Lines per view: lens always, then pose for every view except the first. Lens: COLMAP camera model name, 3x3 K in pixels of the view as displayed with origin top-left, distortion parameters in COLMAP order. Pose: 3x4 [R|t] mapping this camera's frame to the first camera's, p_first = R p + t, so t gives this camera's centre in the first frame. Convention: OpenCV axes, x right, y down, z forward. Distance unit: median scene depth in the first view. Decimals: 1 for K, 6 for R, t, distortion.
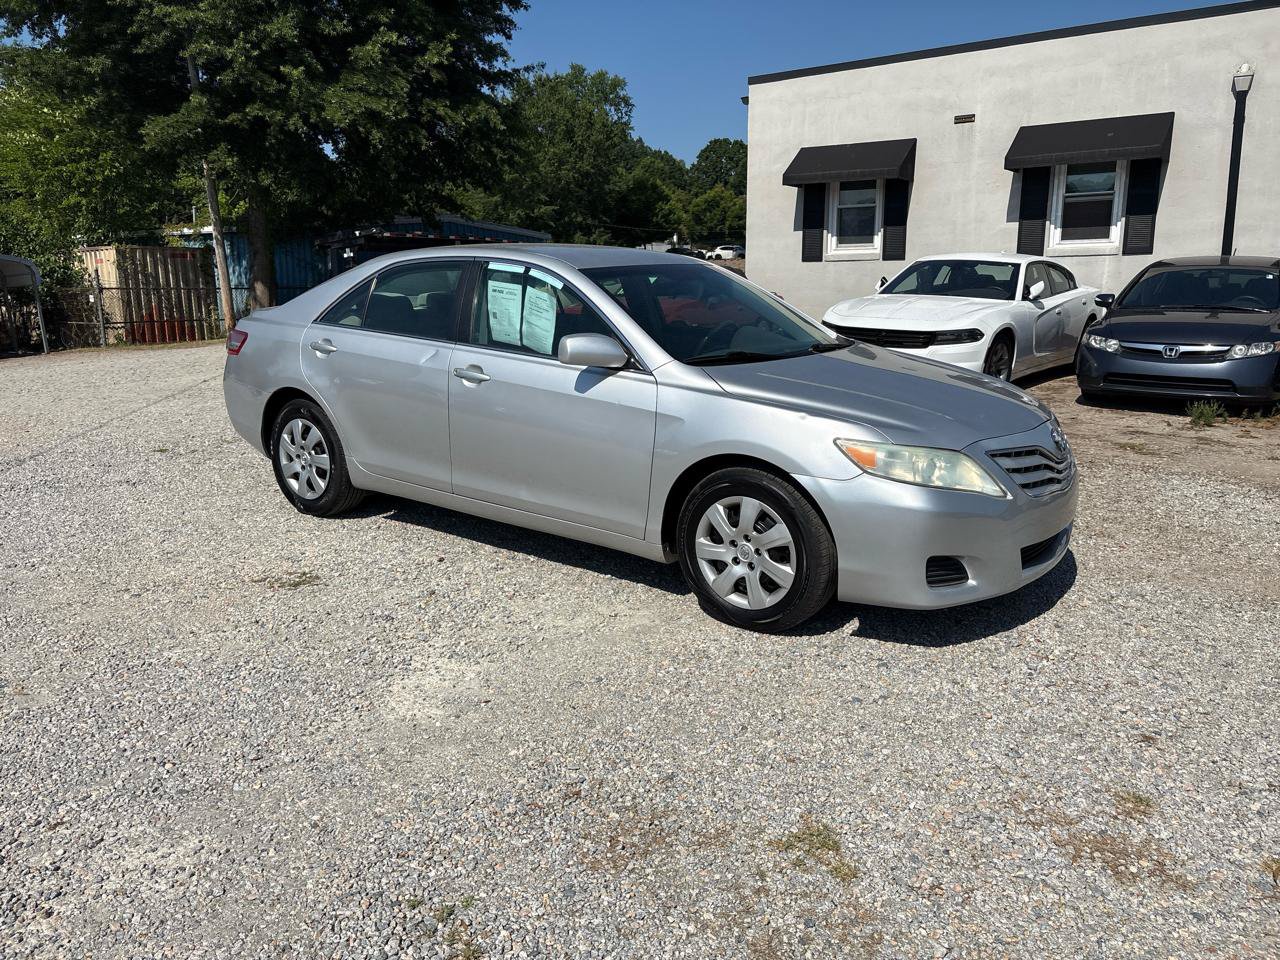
lens RADIAL K [[970.8, 0, 652.0], [0, 970.8, 480.6], [0, 0, 1]] dist [0.038052, -0.031284]
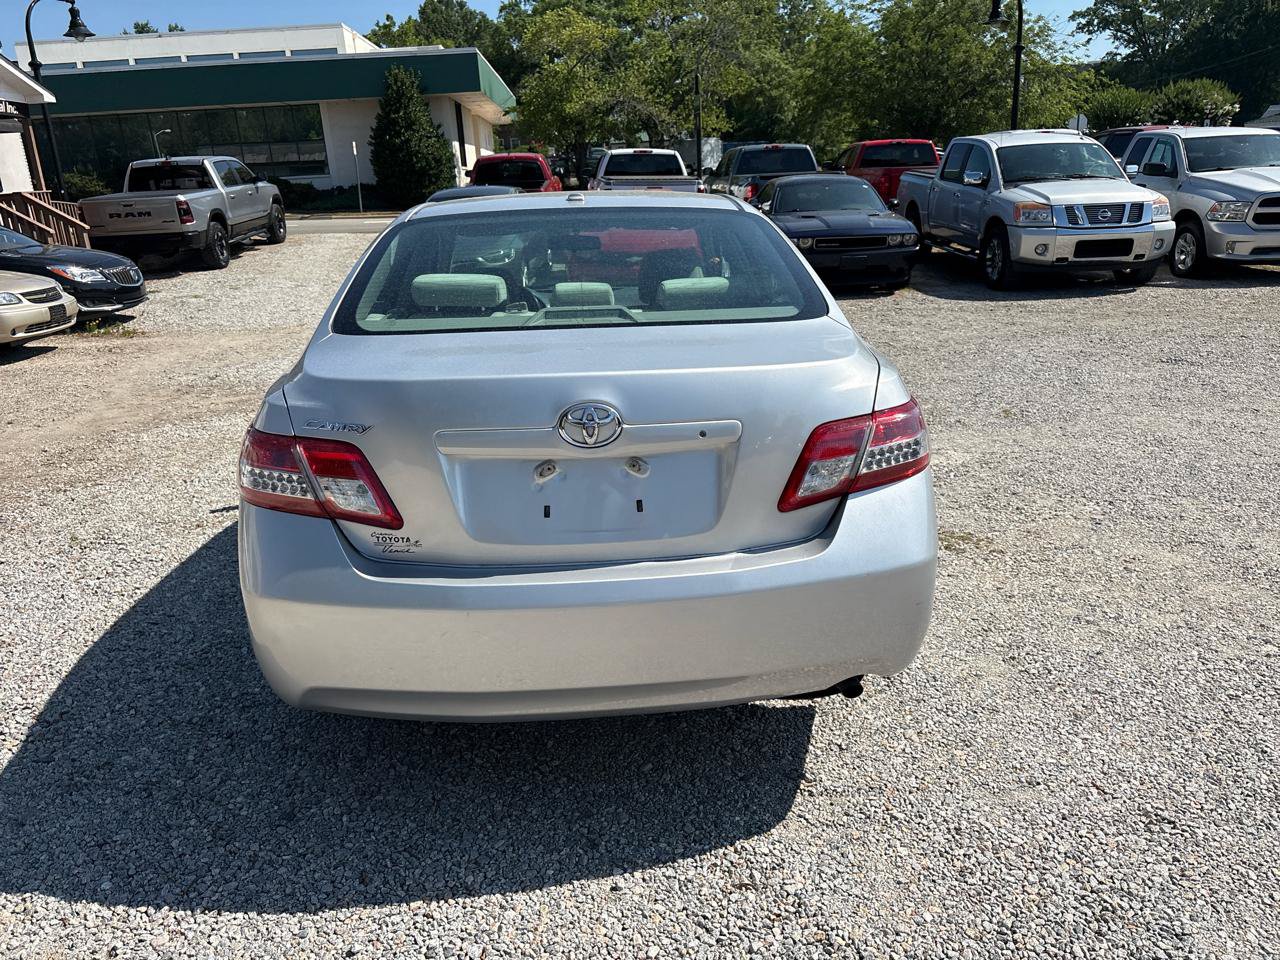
lens RADIAL K [[970.8, 0, 634.7], [0, 970.8, 483.6], [0, 0, 1]] dist [0.038052, -0.031284]
pose [[-0.631460, -0.196628, 0.750064, -0.258049], [0.209010, 0.888350, 0.408839, -0.120257], [-0.746708, 0.414936, -0.519860, 0.509448]]
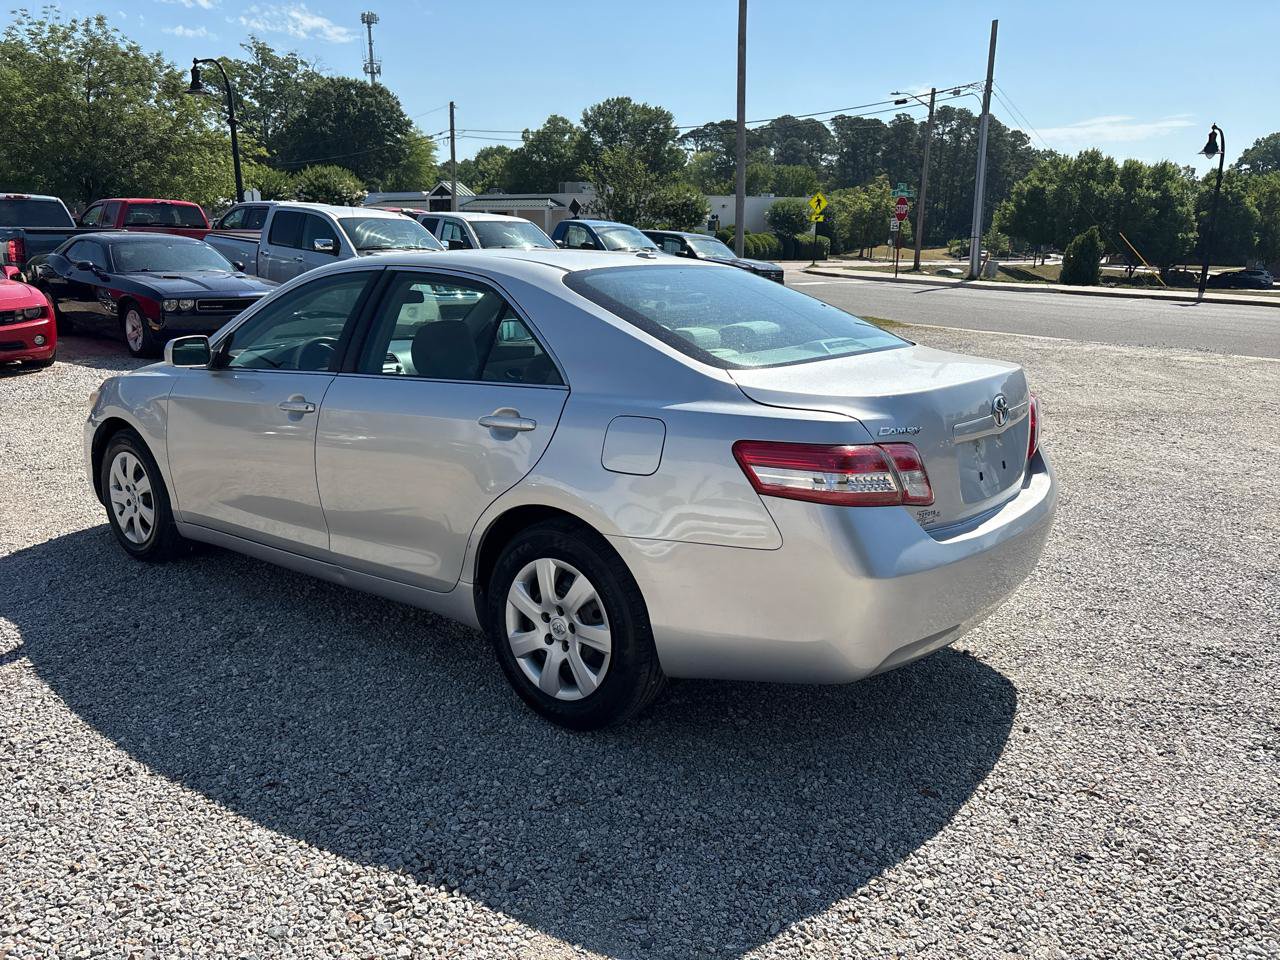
lens RADIAL K [[970.8, 0, 638.6], [0, 970.8, 476.1], [0, 0, 1]] dist [0.038052, -0.031284]
pose [[-0.998190, -0.014984, 0.058236, -0.093230], [0.012157, 0.898175, 0.439471, -0.149116], [-0.058891, 0.439384, -0.896367, 0.626252]]
